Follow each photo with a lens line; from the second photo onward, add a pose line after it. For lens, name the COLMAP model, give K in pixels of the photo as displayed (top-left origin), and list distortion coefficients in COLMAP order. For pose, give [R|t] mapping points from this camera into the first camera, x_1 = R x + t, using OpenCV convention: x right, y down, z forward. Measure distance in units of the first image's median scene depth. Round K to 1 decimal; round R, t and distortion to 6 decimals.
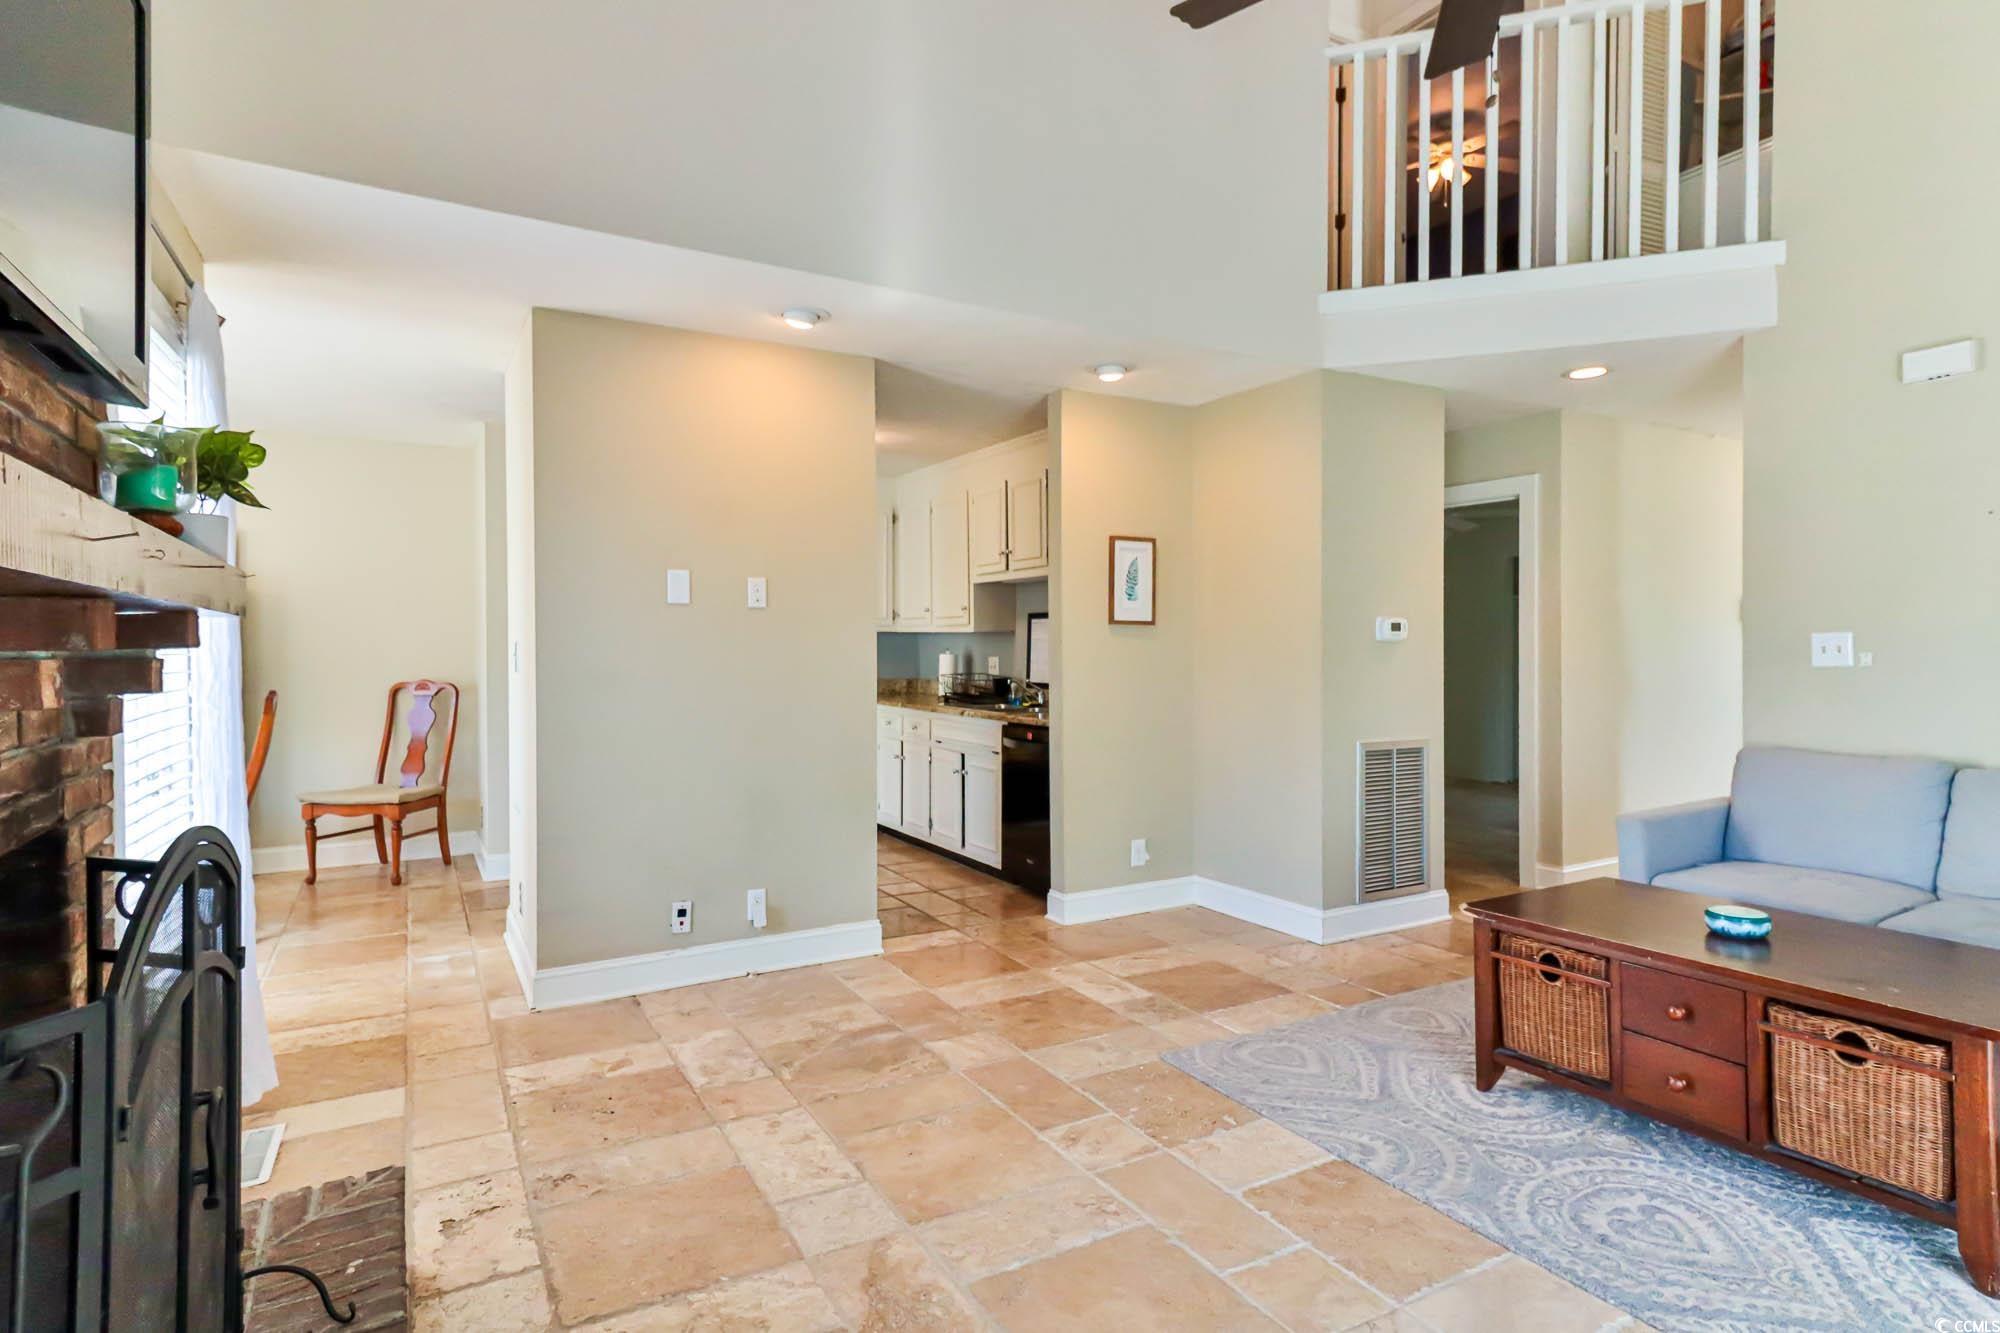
lens RADIAL K [[1038.1, 0, 992.2], [0, 1038.1, 651.1], [0, 0, 1]] dist [0.025554, 0.000078]
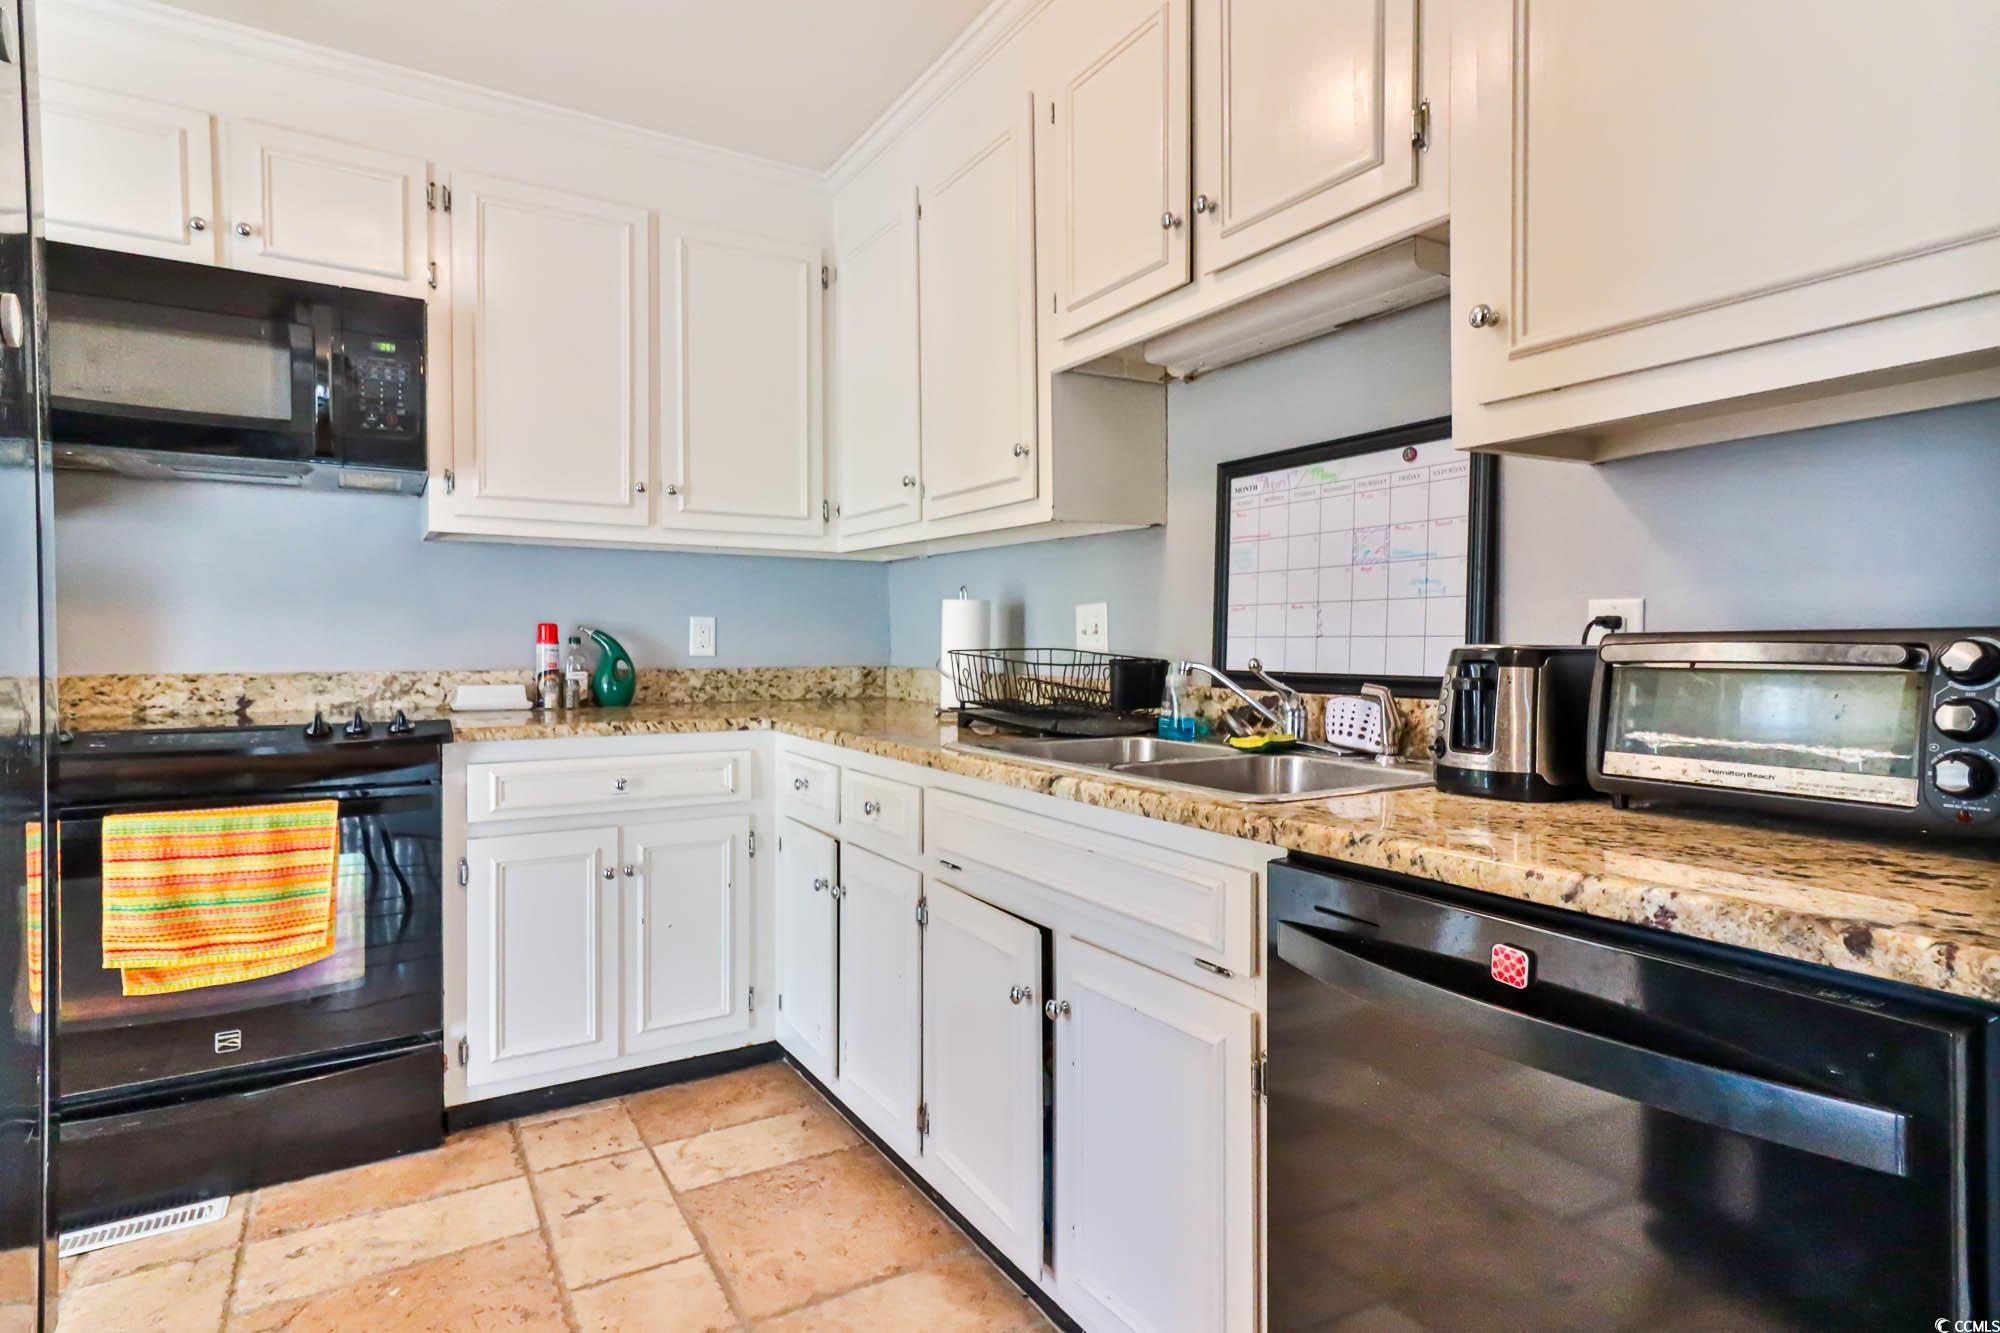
lens RADIAL K [[1038.1, 0, 992.2], [0, 1038.1, 651.1], [0, 0, 1]] dist [0.025554, 0.000078]
pose [[0.999624, 0.001512, 0.027378, -0.045819], [-0.001546, 0.999998, 0.001205, 0.023242], [-0.027376, -0.001247, 0.999624, 0.663331]]
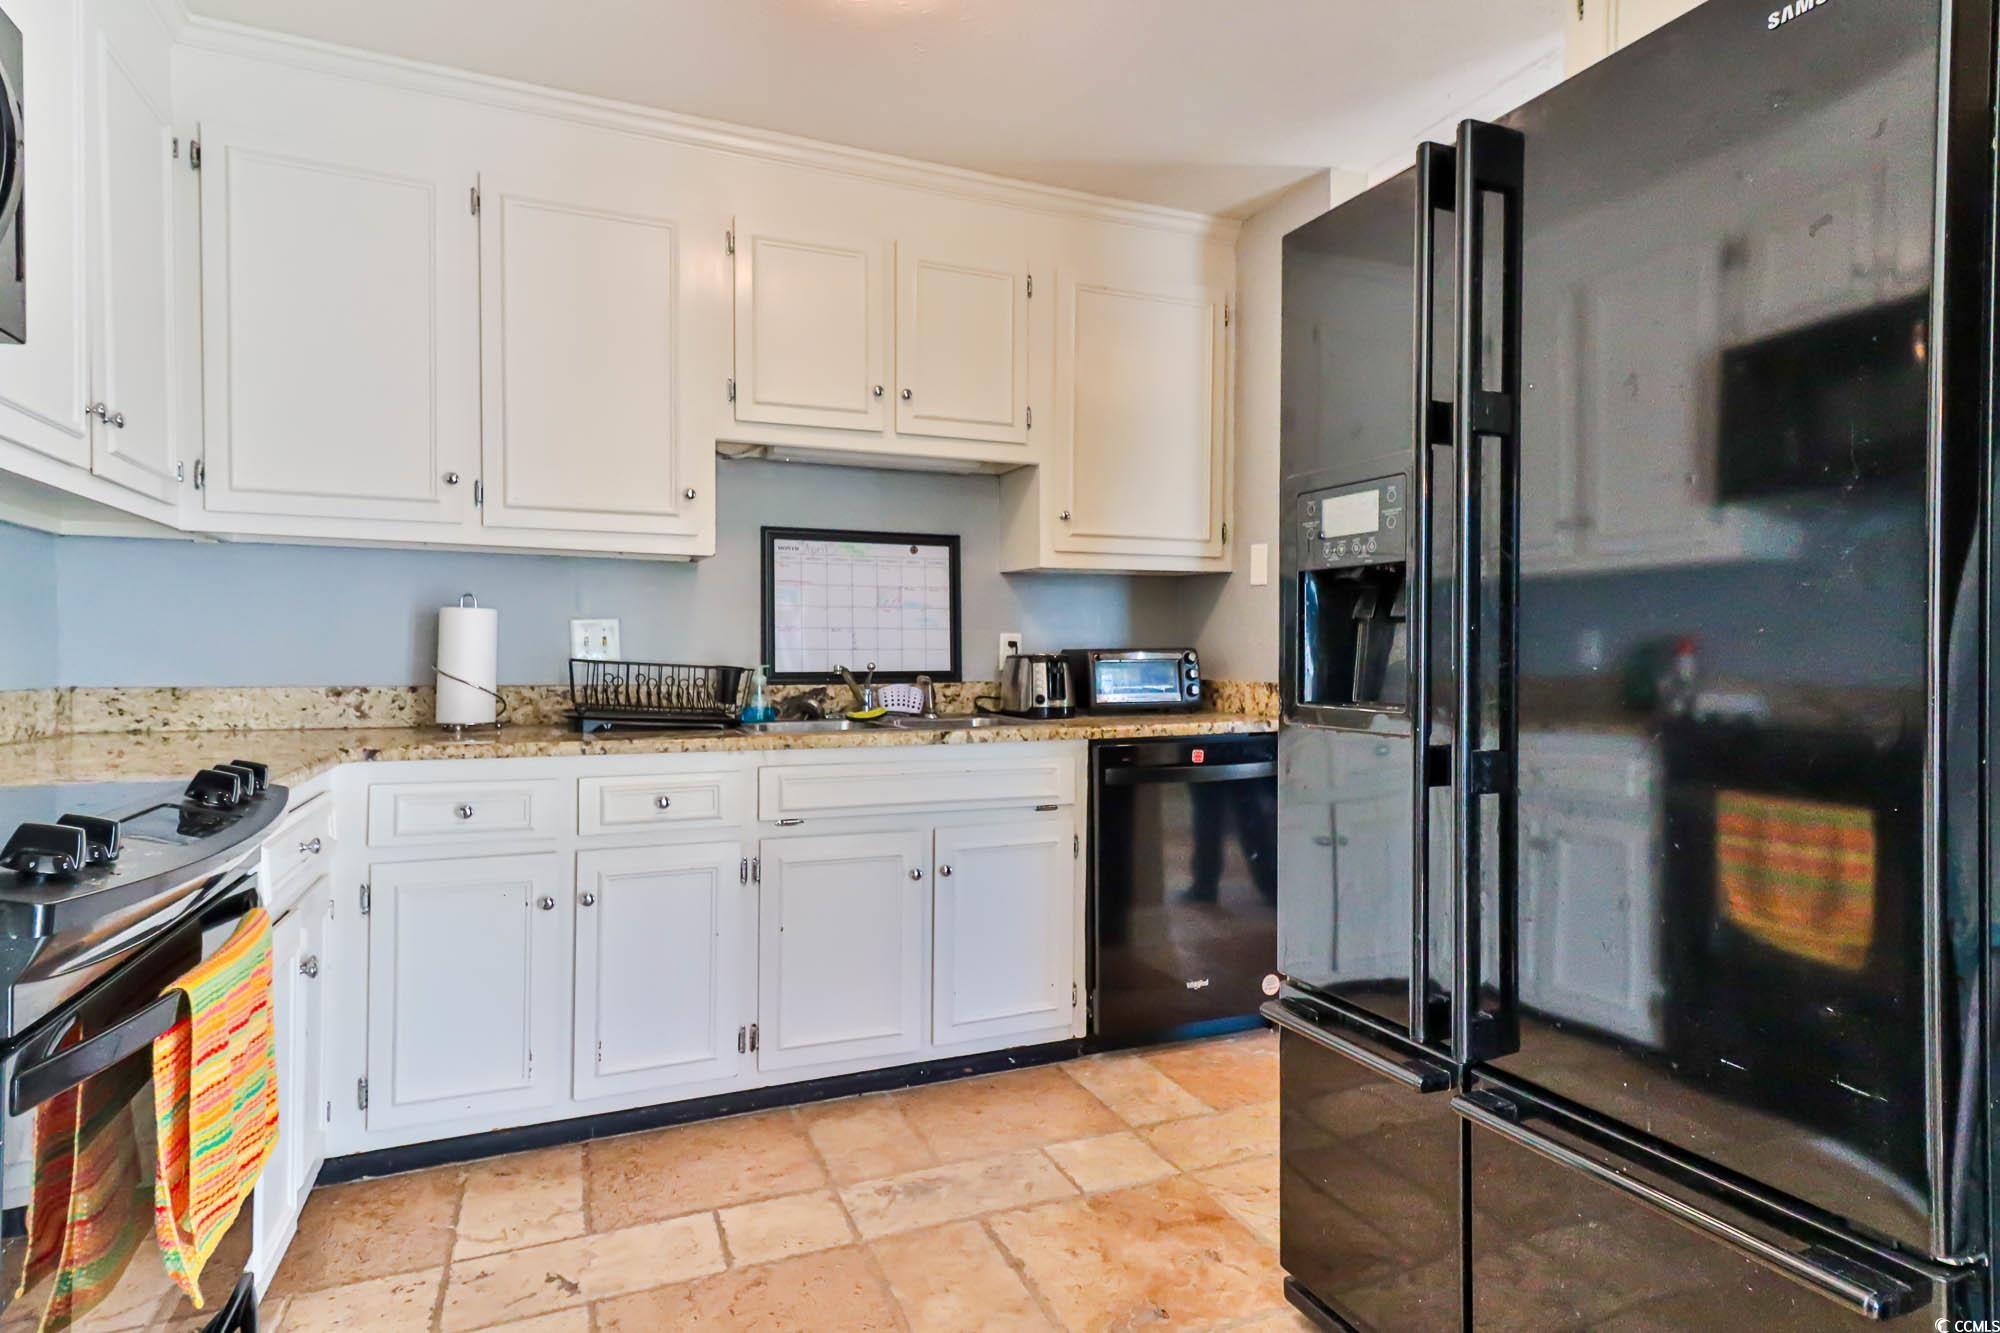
lens RADIAL K [[1061.0, 0, 1003.2], [0, 1061.0, 647.3], [0, 0, 1]] dist [0.023273, 0.000189]
pose [[0.133895, 0.003645, 0.990989, -0.423695], [0.006928, 0.999965, -0.004614, 0.021301], [-0.990971, 0.007483, 0.133865, 0.821836]]
